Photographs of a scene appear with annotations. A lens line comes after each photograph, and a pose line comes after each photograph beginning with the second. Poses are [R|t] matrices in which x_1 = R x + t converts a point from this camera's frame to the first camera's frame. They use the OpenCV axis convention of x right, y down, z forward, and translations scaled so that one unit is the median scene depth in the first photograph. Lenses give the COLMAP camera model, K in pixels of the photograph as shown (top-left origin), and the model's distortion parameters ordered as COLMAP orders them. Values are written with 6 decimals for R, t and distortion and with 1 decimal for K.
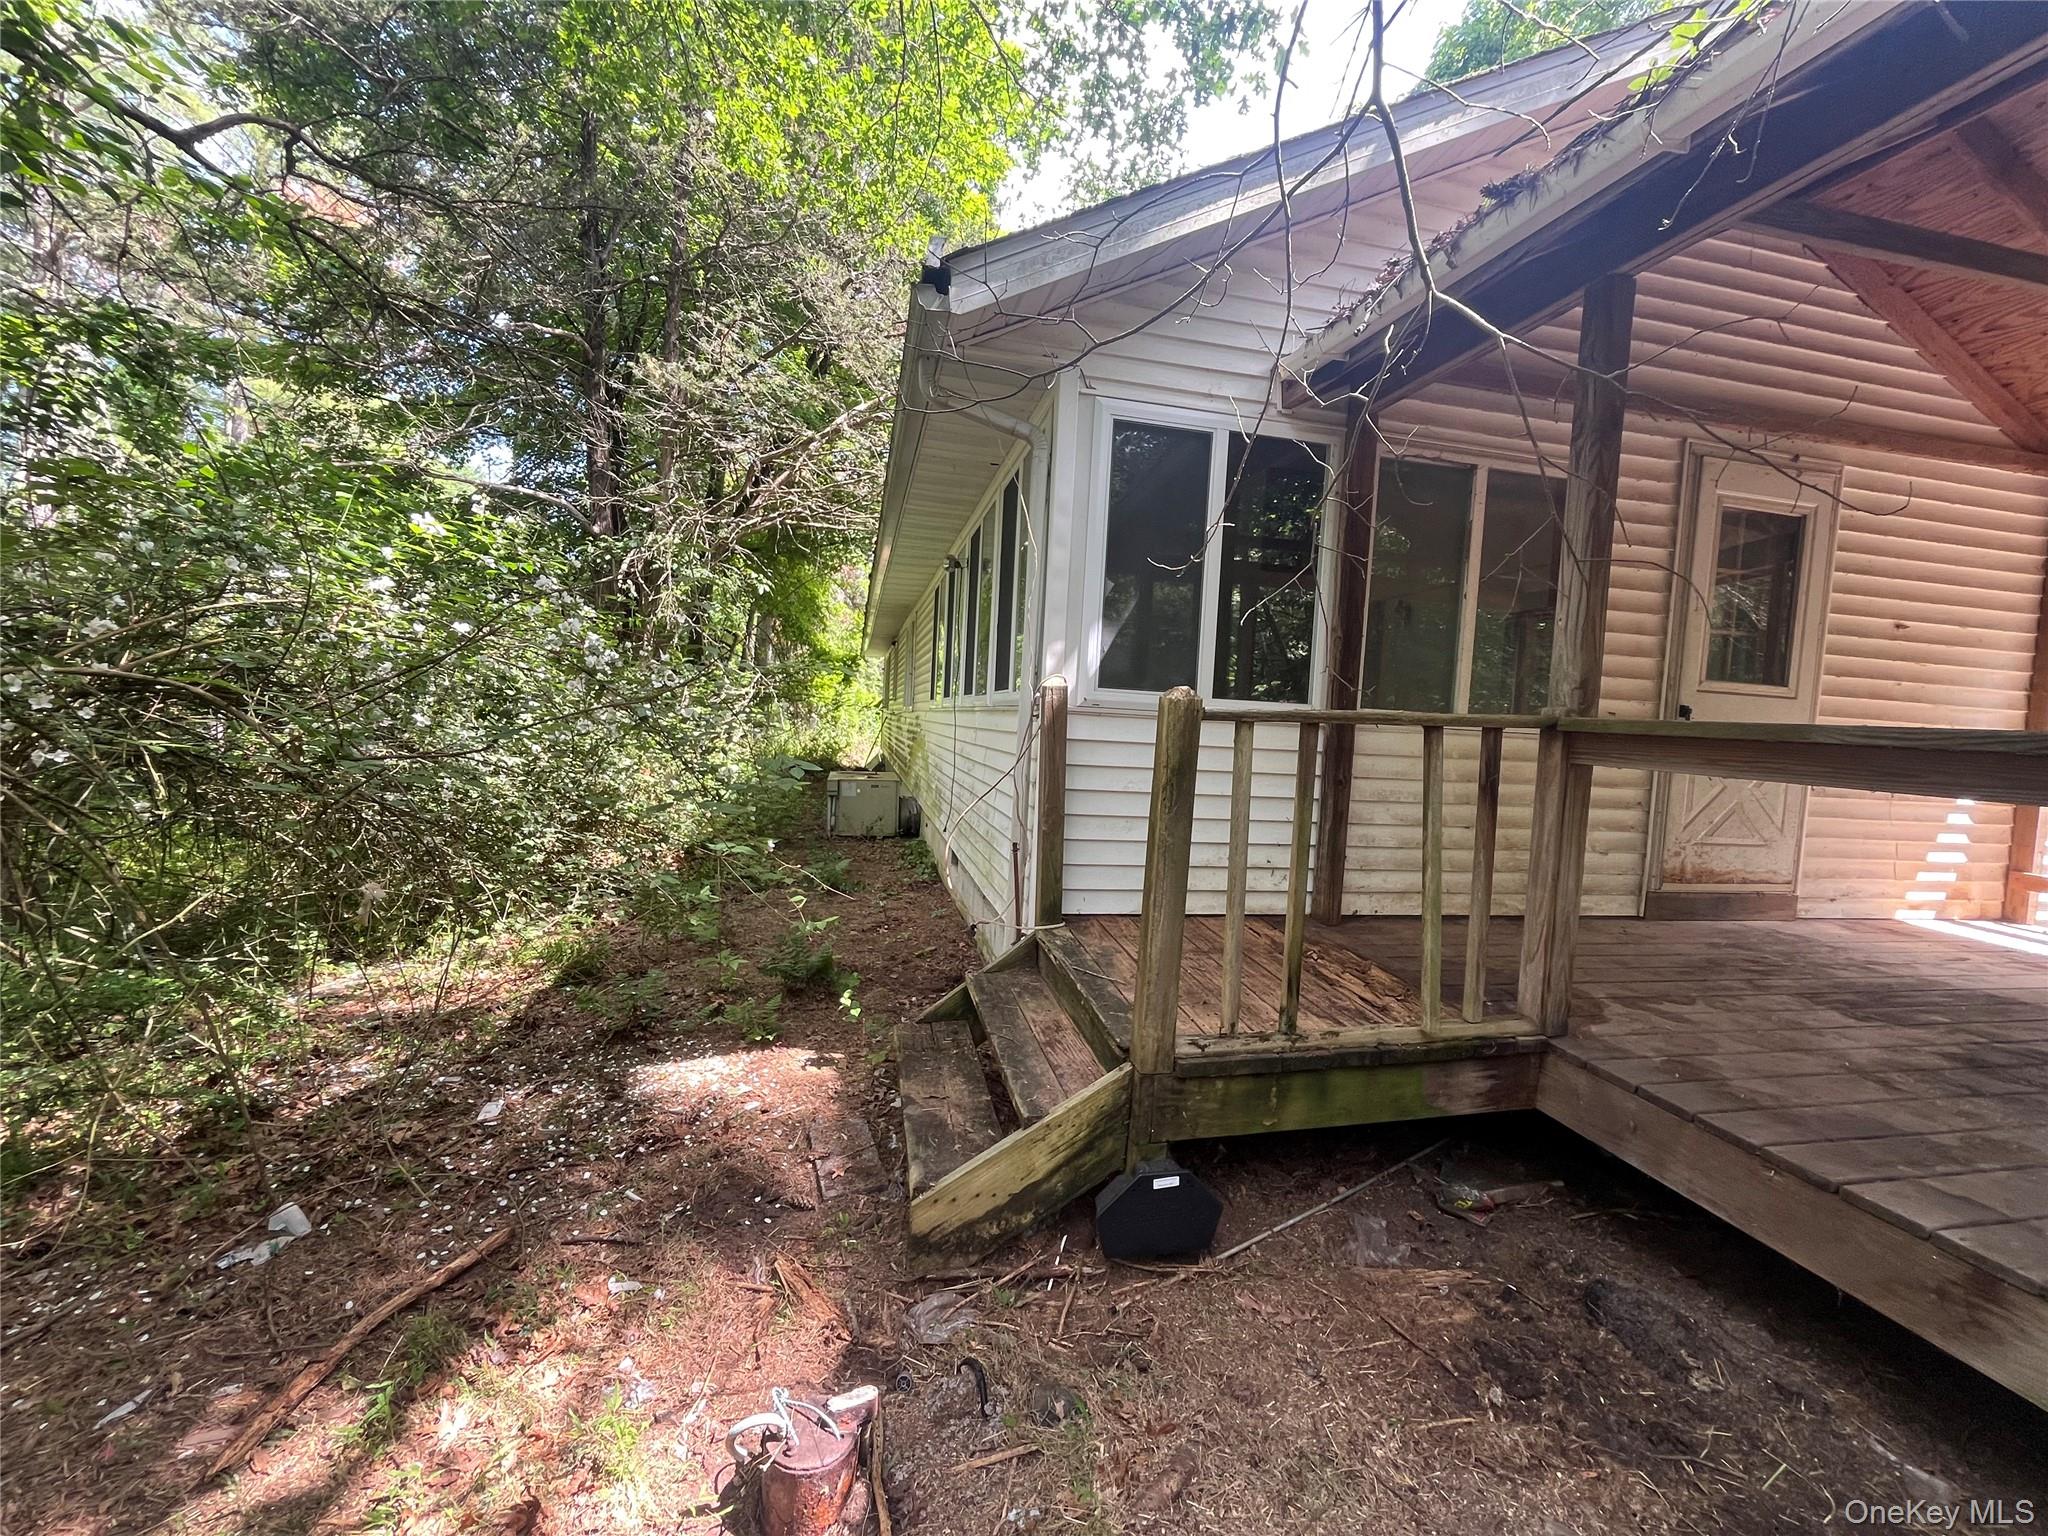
lens RADIAL K [[829.6, 0, 1024.0], [0, 829.6, 768.0], [0, 0, 1]] dist [-0.001980, 0.000240]
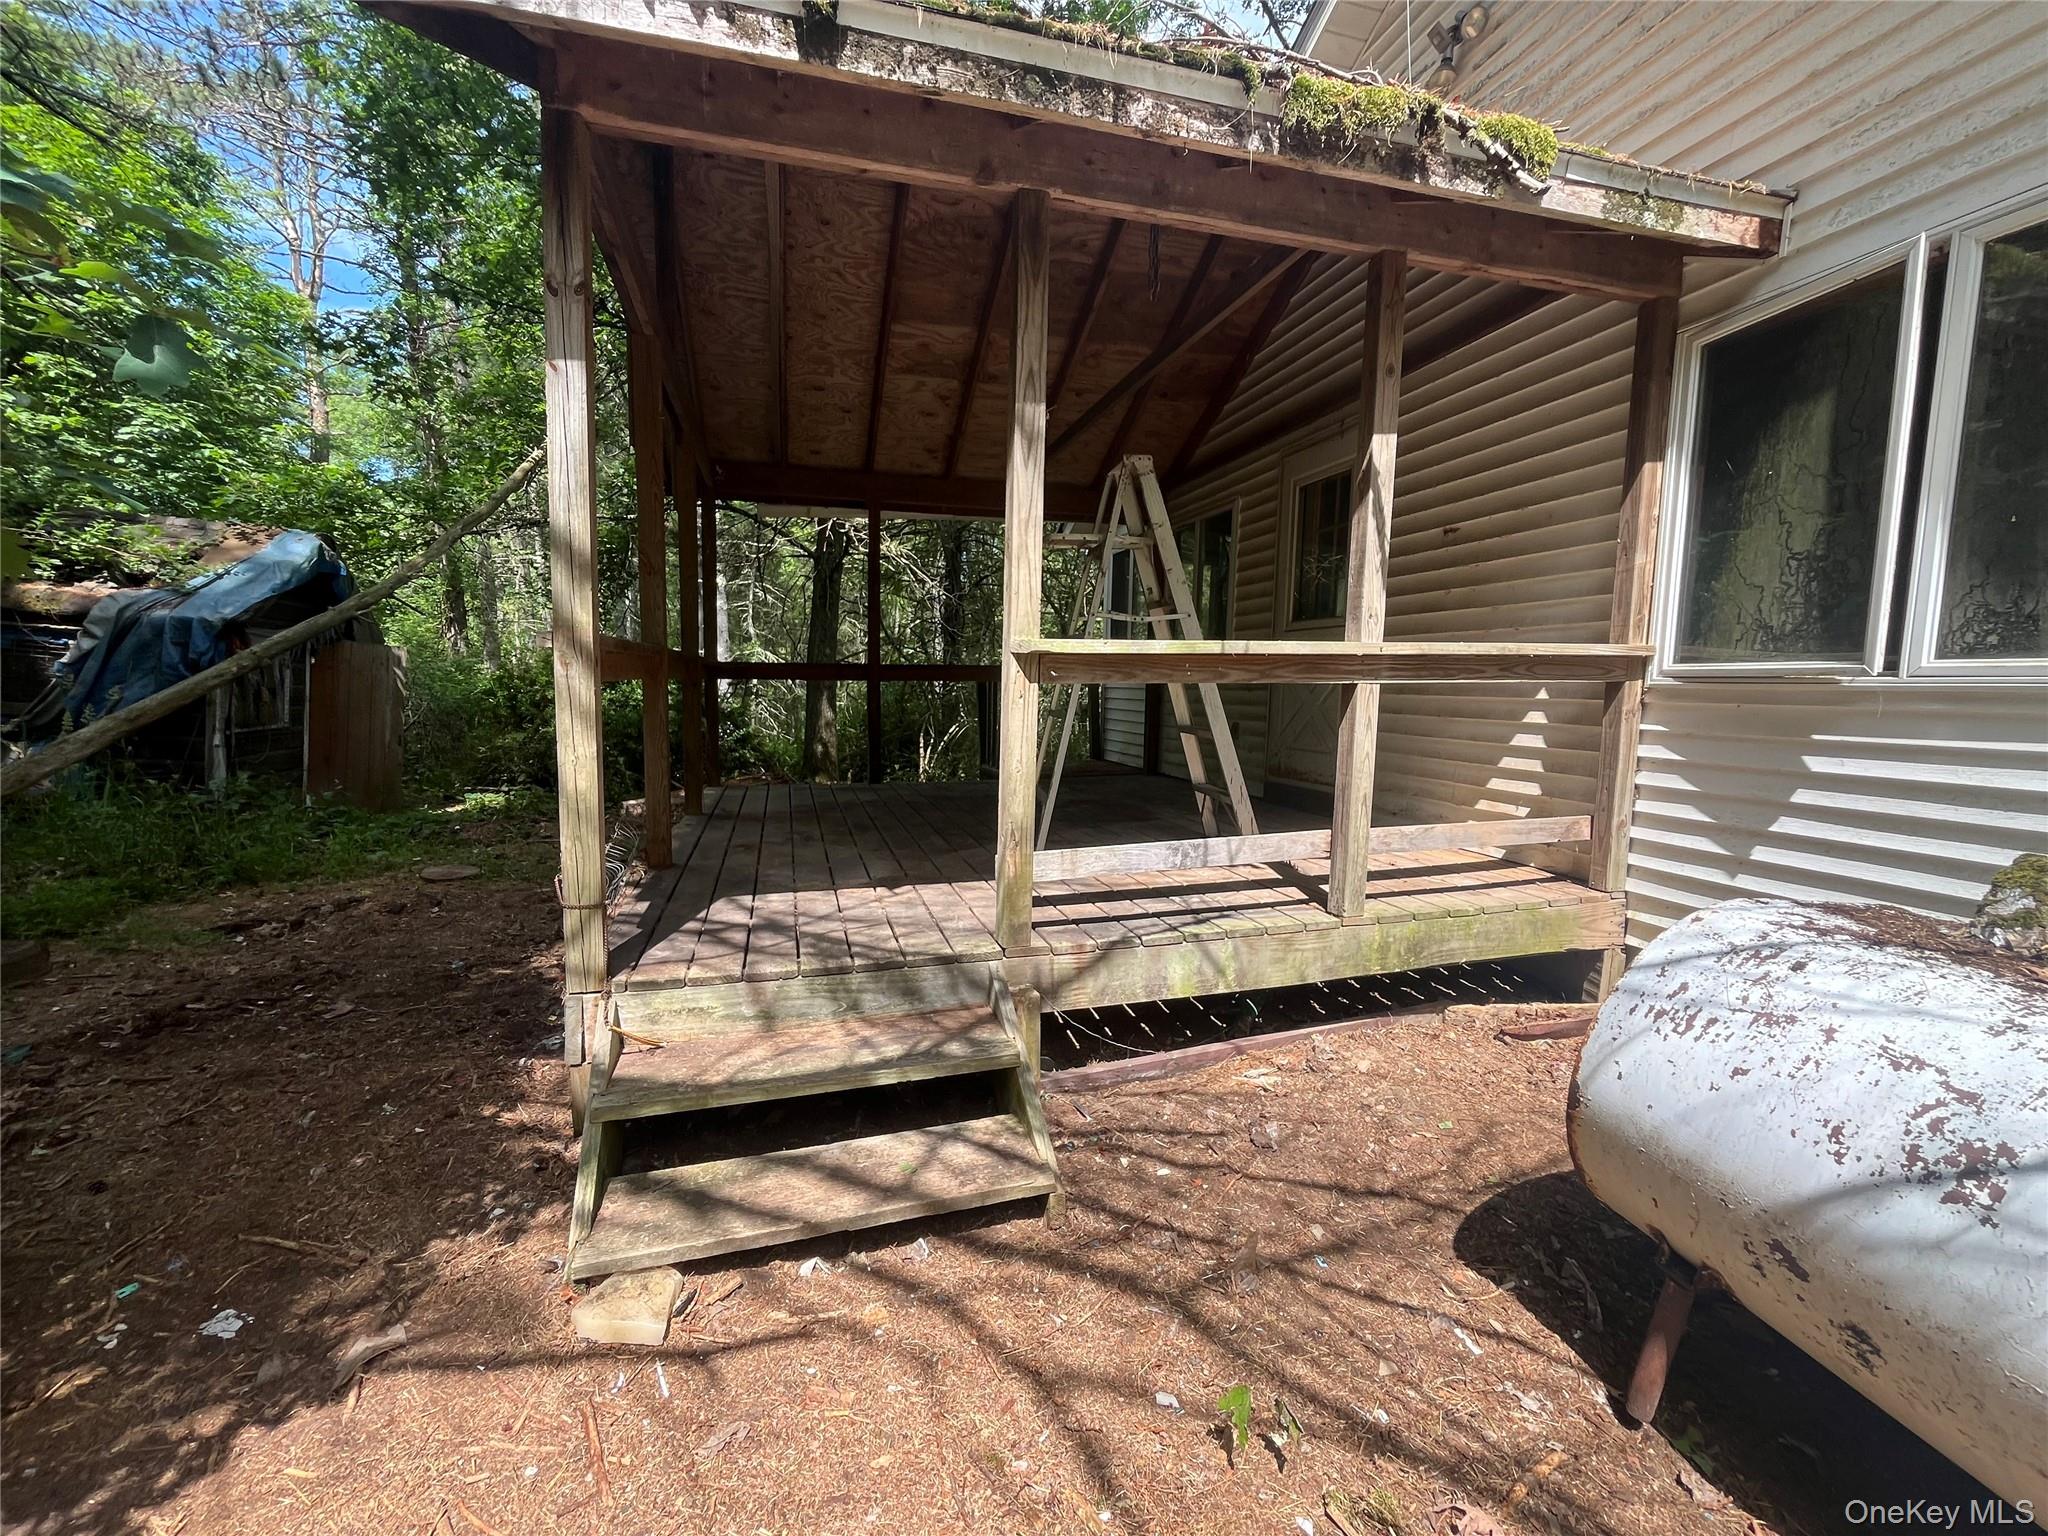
lens RADIAL K [[829.6, 0, 1024.0], [0, 829.6, 768.0], [0, 0, 1]] dist [-0.001980, 0.000240]
pose [[0.081912, 0.047942, -0.995486, 2.113138], [-0.080381, 0.995906, 0.041348, 0.104928], [0.993393, 0.076631, 0.085430, 0.490103]]
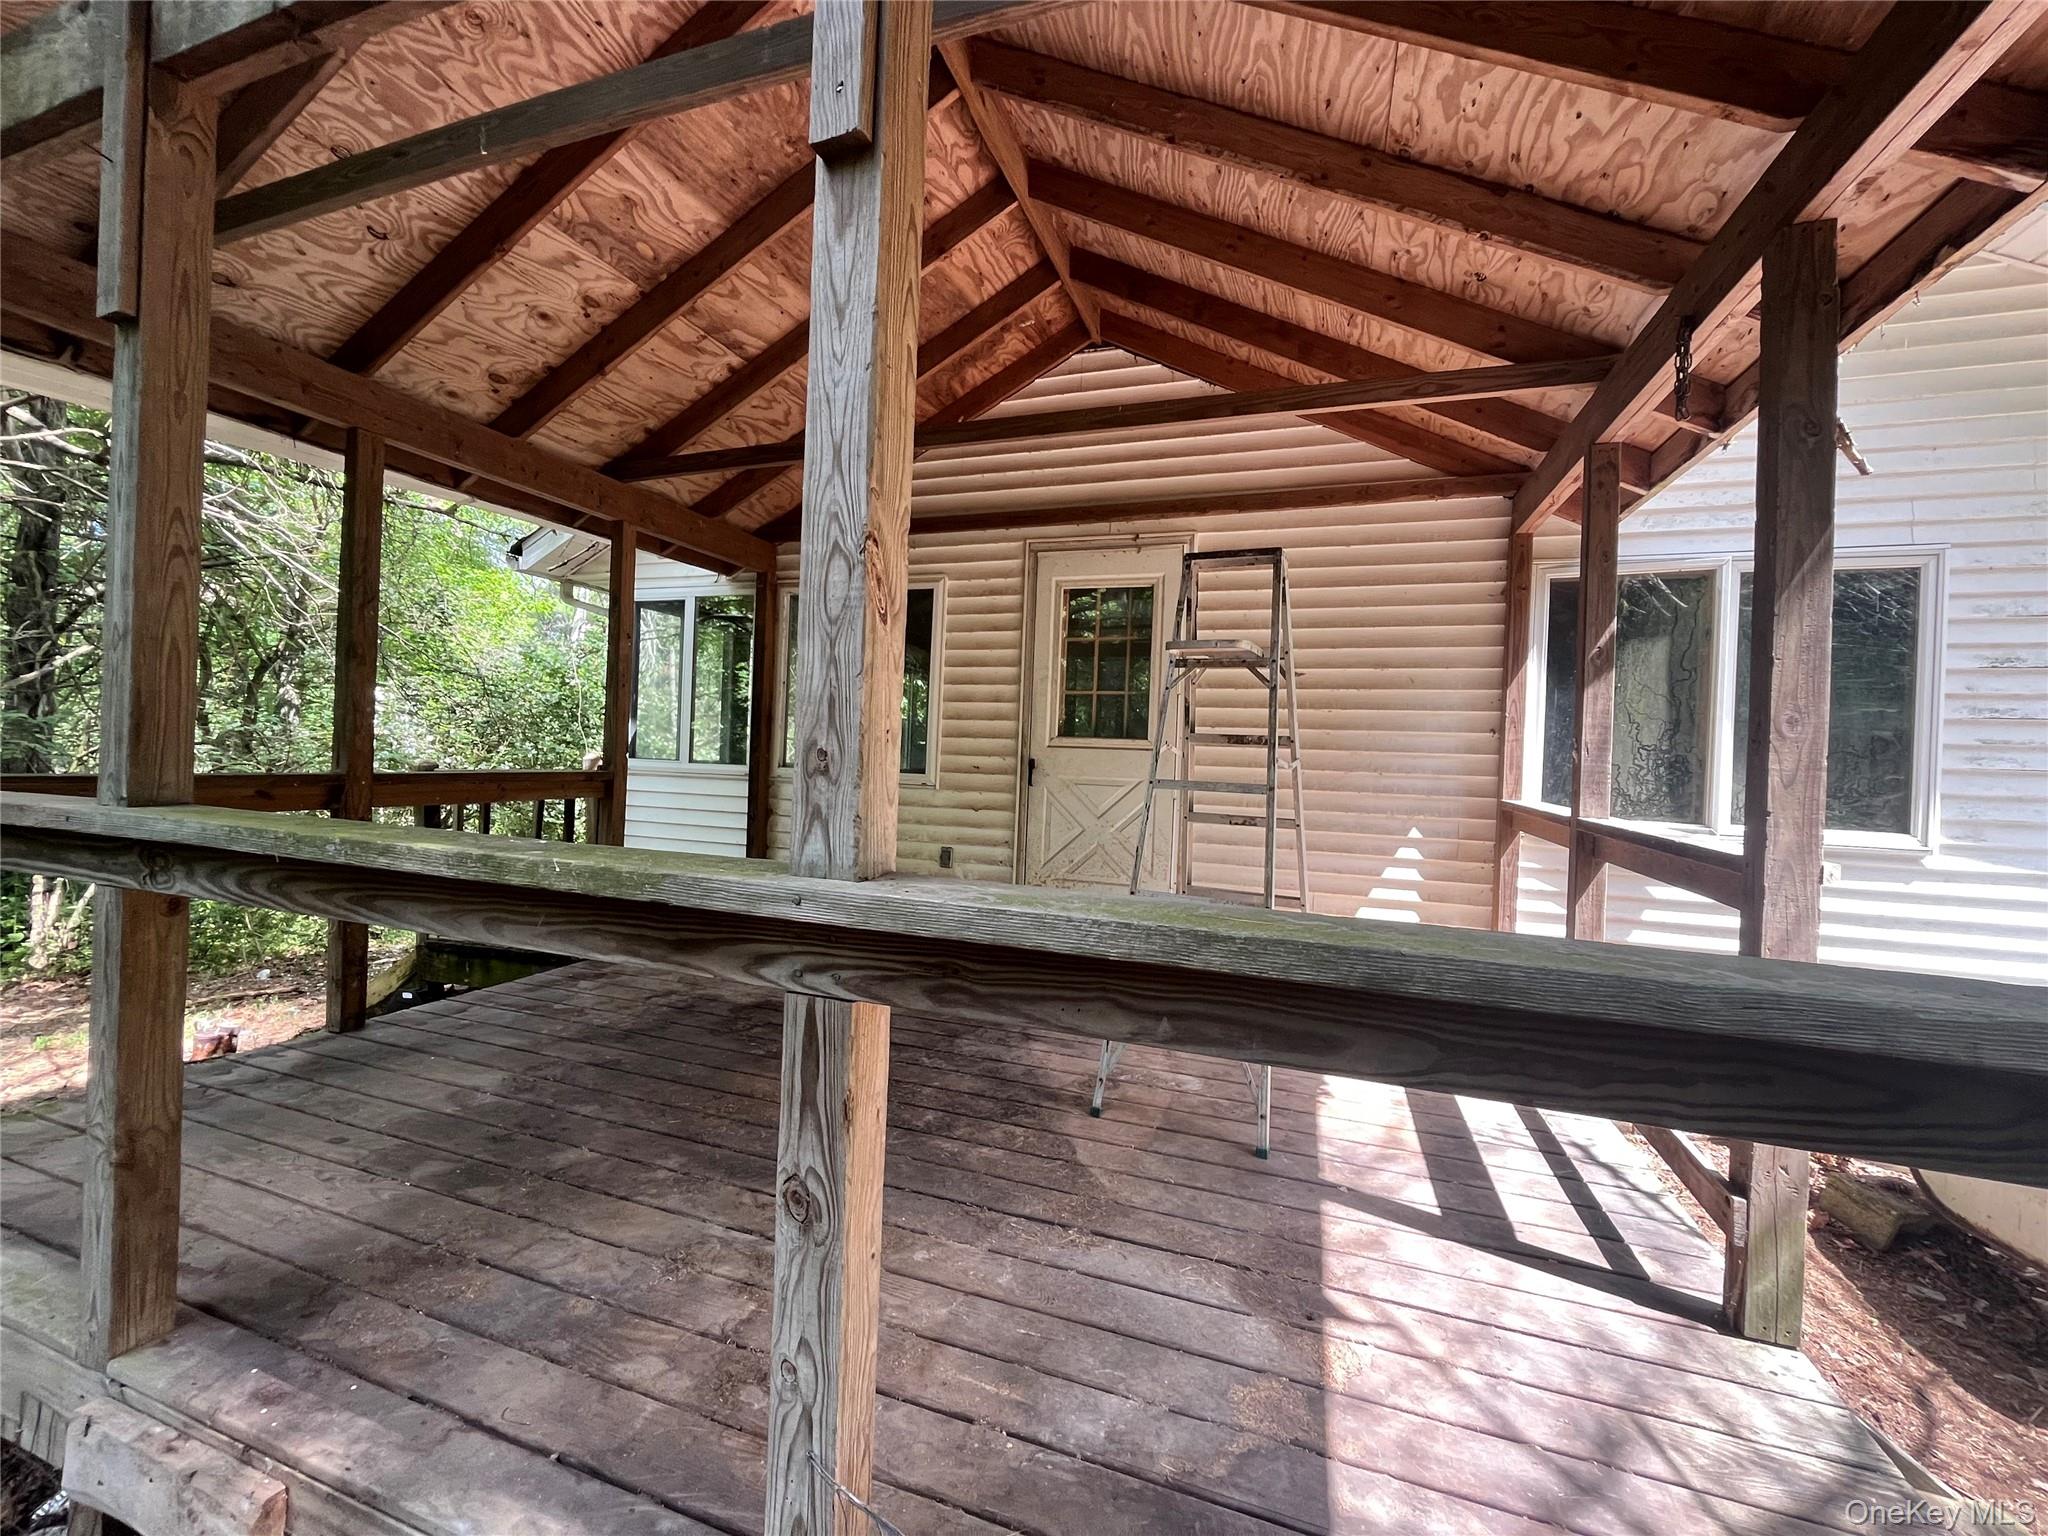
lens RADIAL K [[829.6, 0, 1024.0], [0, 829.6, 768.0], [0, 0, 1]] dist [-0.001980, 0.000240]
pose [[0.858401, -0.019830, -0.512597, 1.381416], [-0.025182, 0.996419, -0.080717, 0.032323], [0.512362, 0.082195, 0.854827, -0.014703]]
